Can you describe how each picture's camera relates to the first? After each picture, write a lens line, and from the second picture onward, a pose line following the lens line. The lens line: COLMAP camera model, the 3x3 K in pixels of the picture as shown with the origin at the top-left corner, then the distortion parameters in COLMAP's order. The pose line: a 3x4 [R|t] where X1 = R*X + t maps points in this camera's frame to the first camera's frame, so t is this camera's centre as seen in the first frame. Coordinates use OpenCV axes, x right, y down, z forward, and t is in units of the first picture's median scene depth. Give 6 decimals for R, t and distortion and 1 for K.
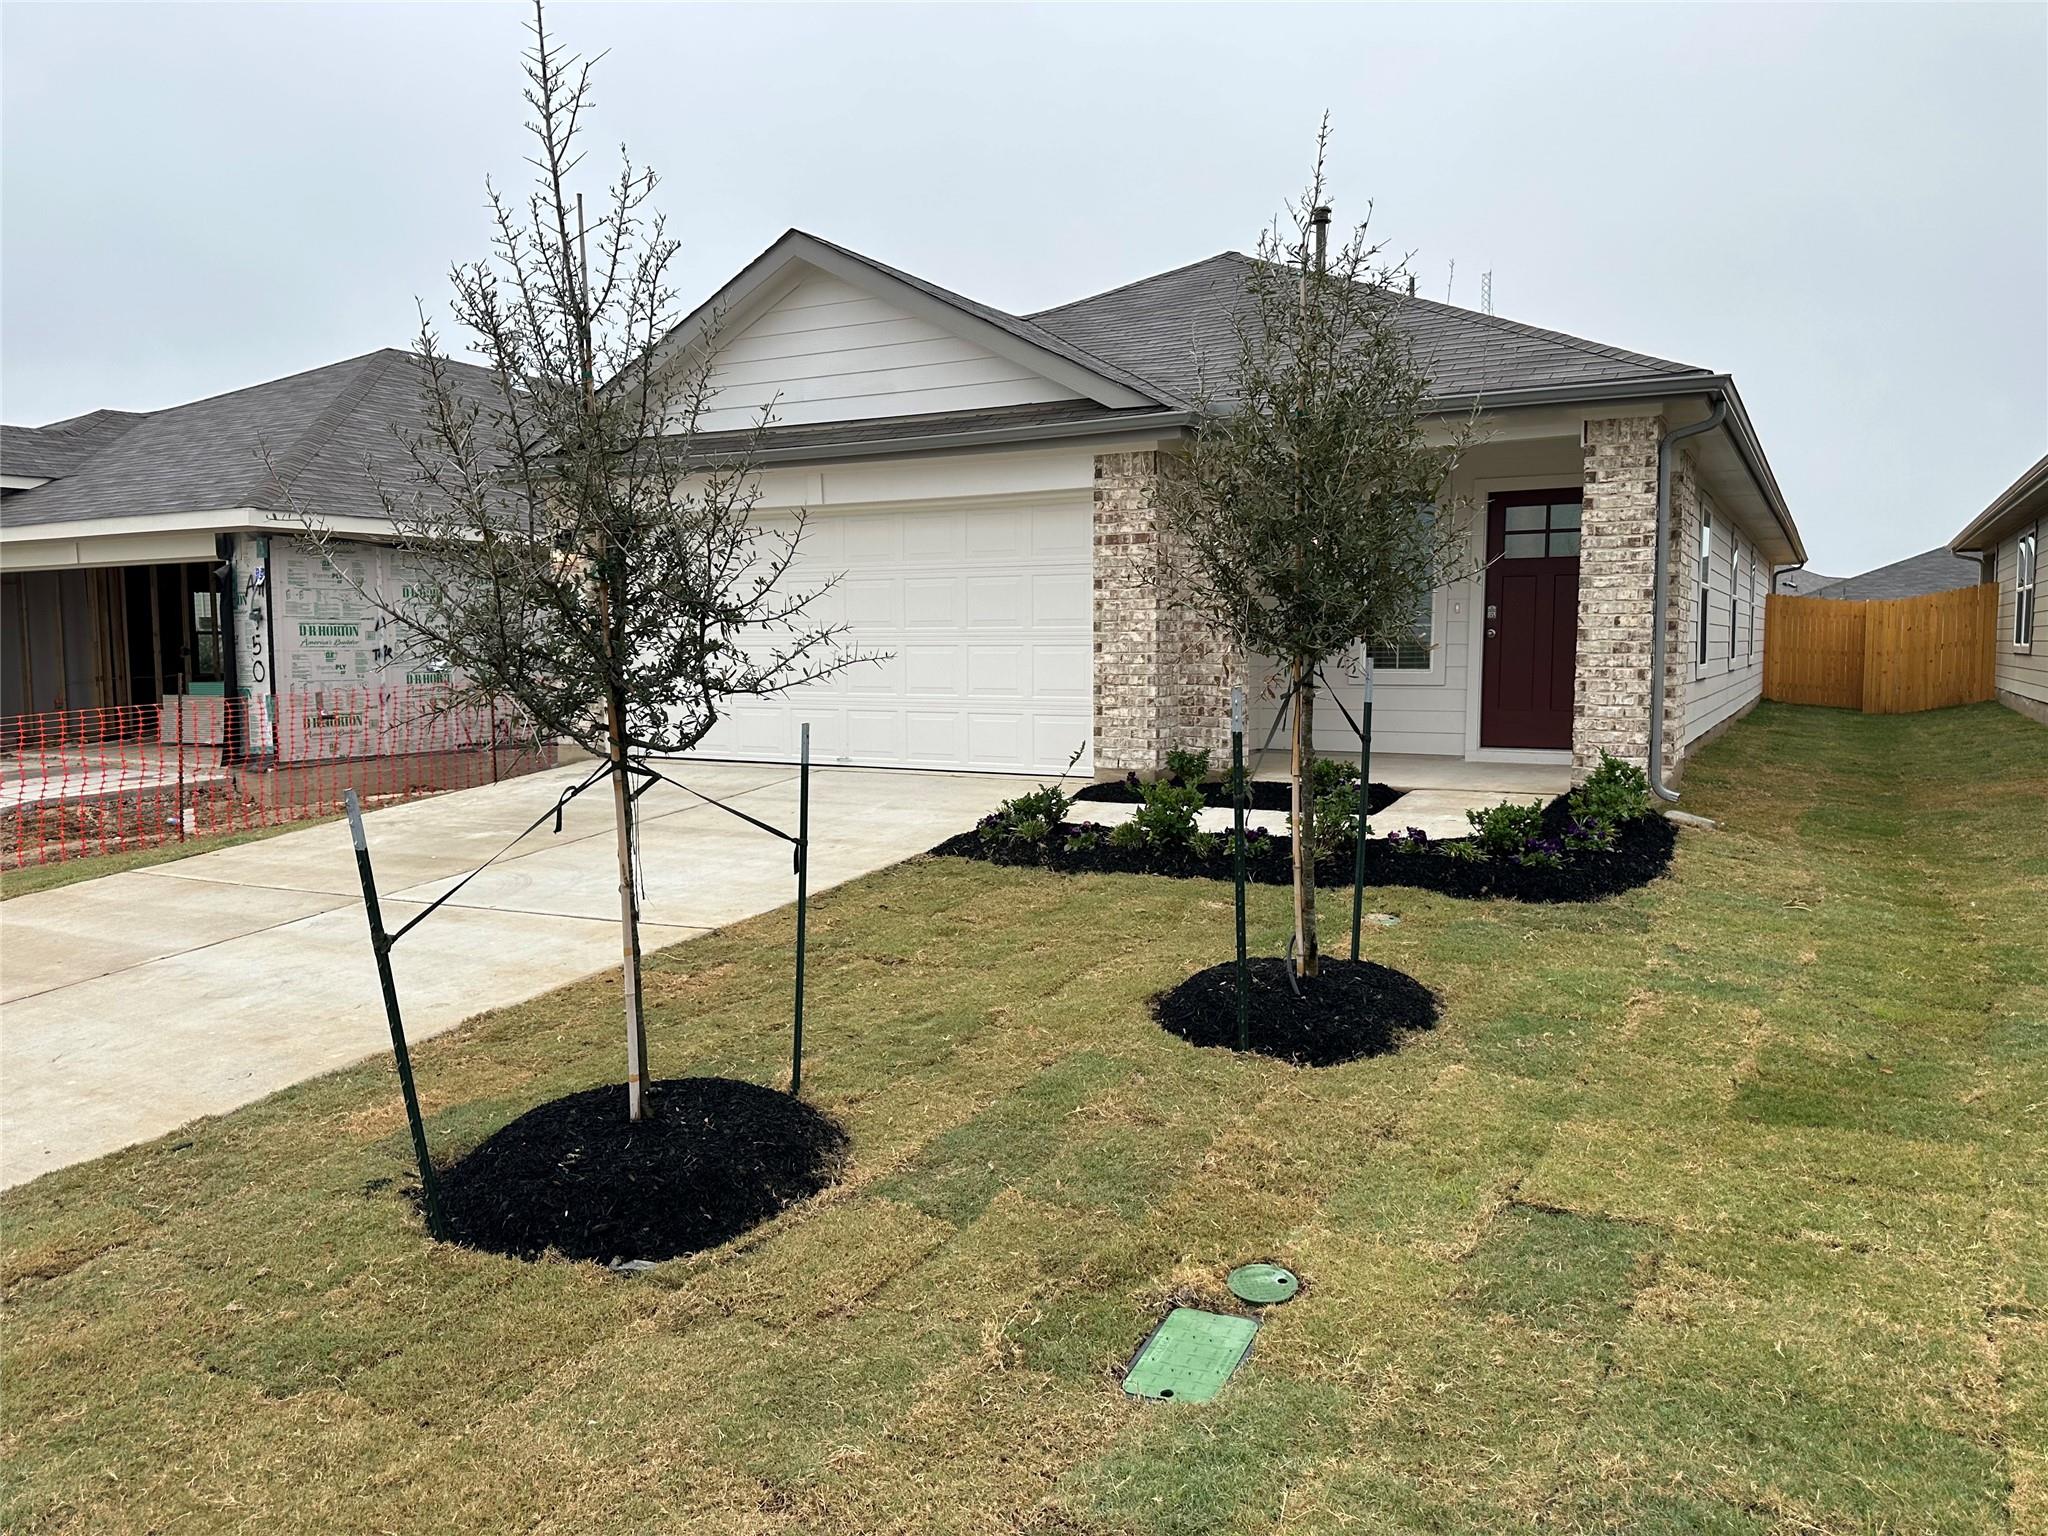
lens RADIAL K [[1371.9, 0, 1025.6], [0, 1371.9, 773.5], [0, 0, 1]] dist [0.050366, -0.048253]
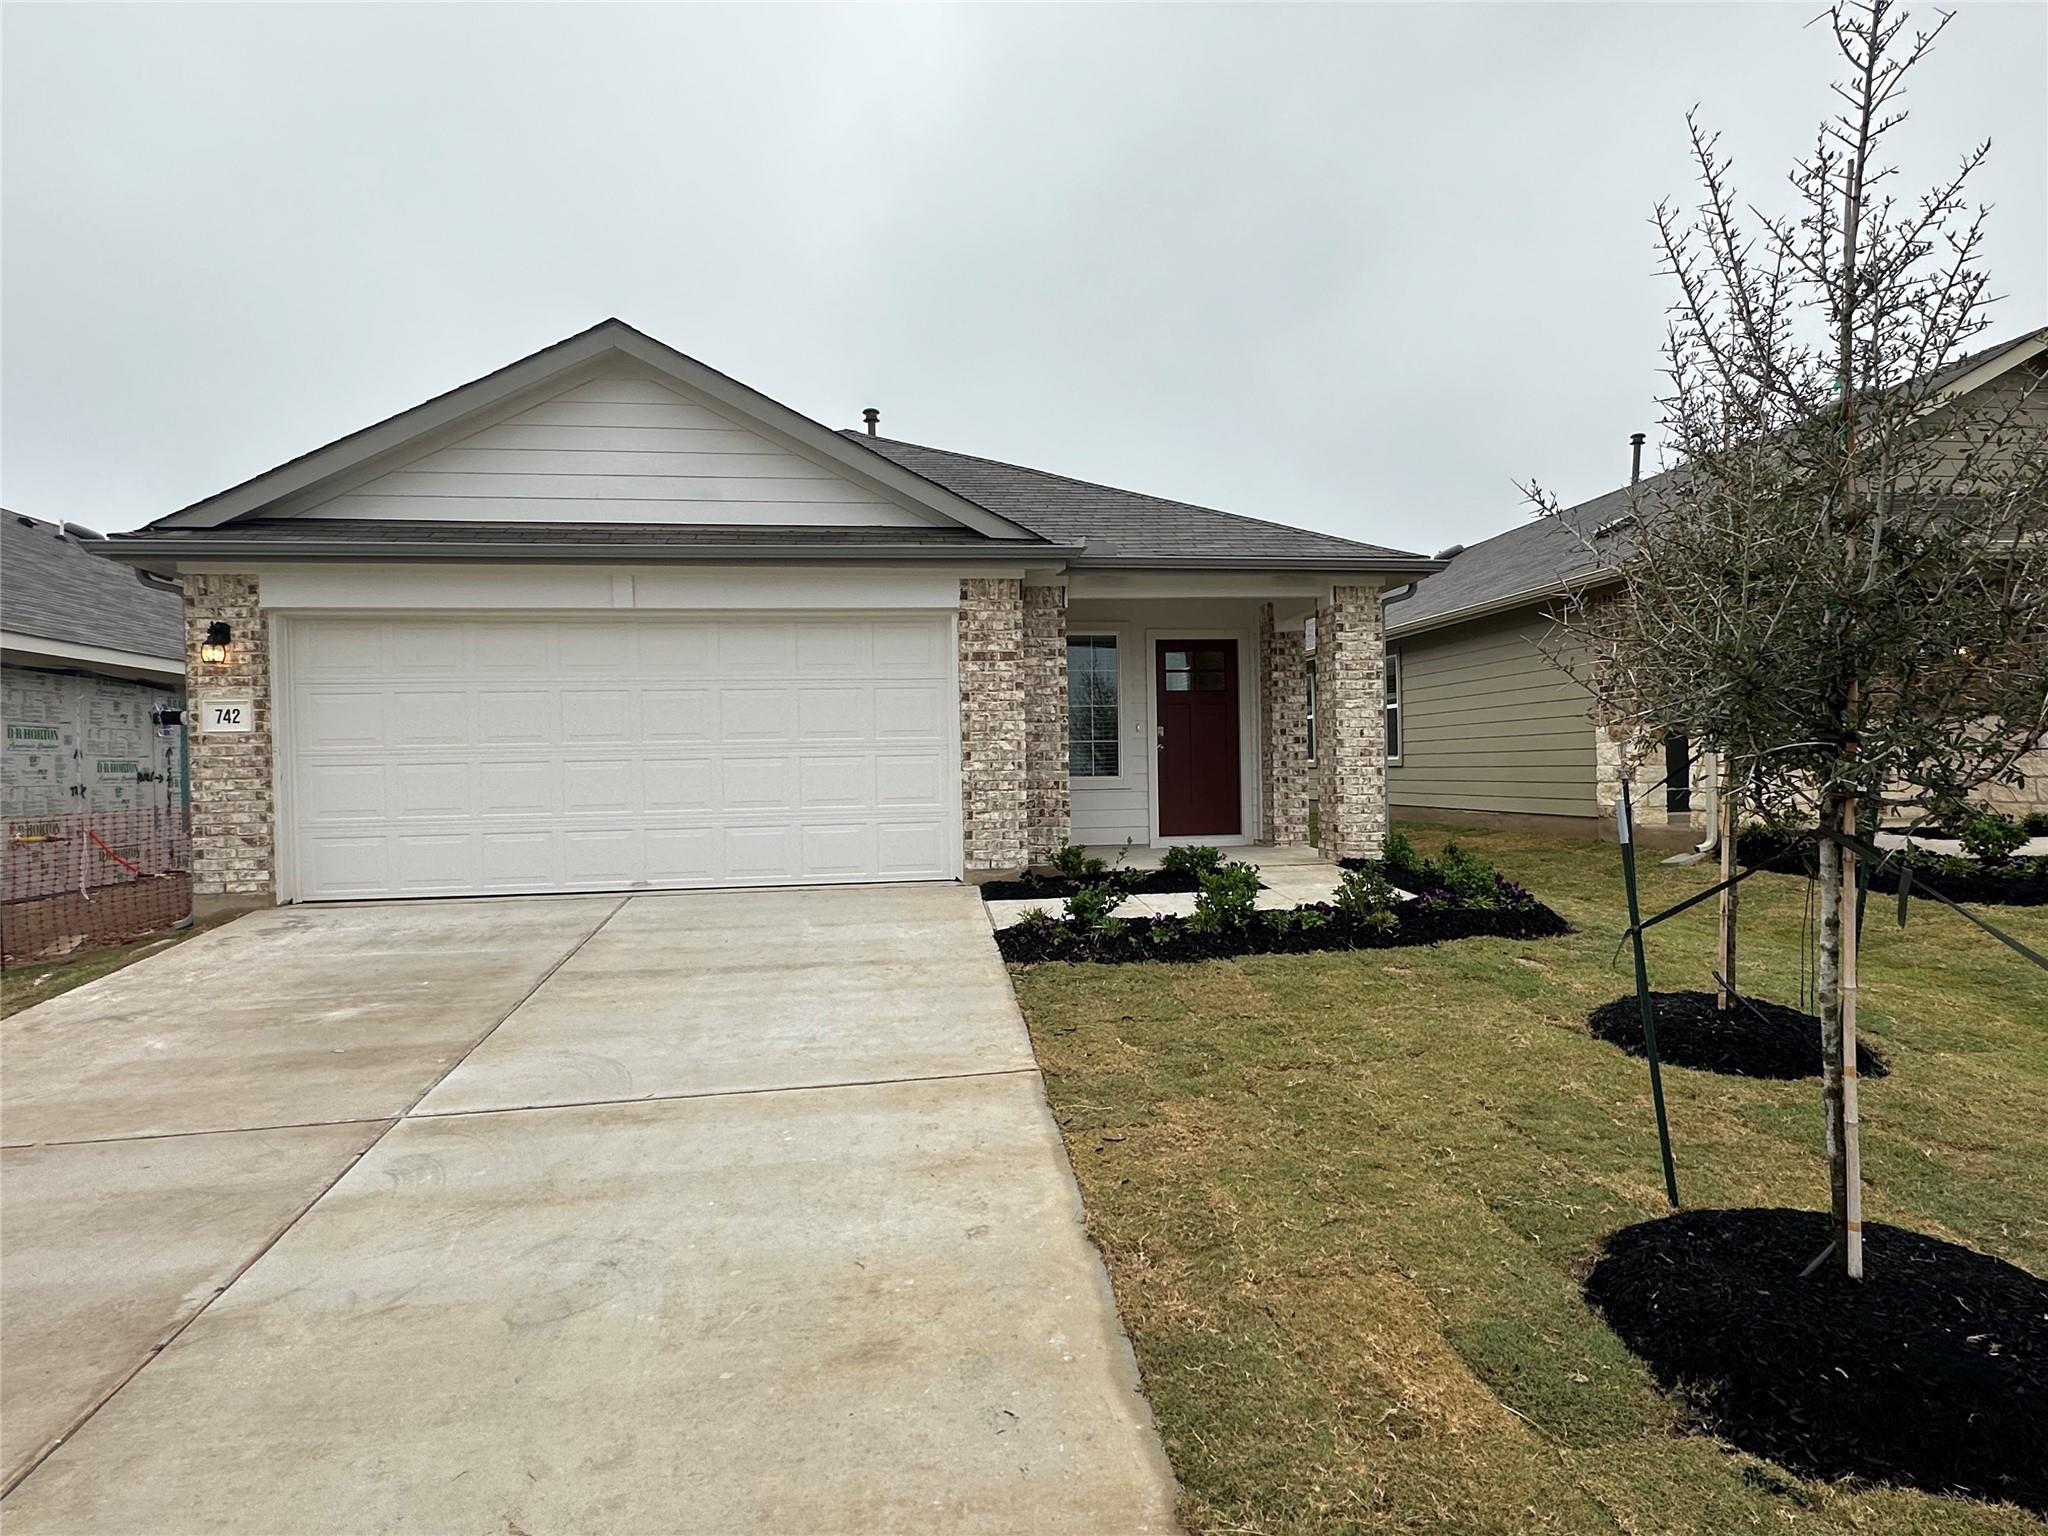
lens RADIAL K [[1067.9, 0, 1010.8], [0, 1067.9, 773.7], [0, 0, 1]] dist [0.002654, 0.002045]
pose [[0.808021, -0.011389, 0.589044, -0.414731], [0.069042, 0.994754, -0.075476, -0.013243], [-0.585095, 0.101655, 0.804569, 0.320524]]
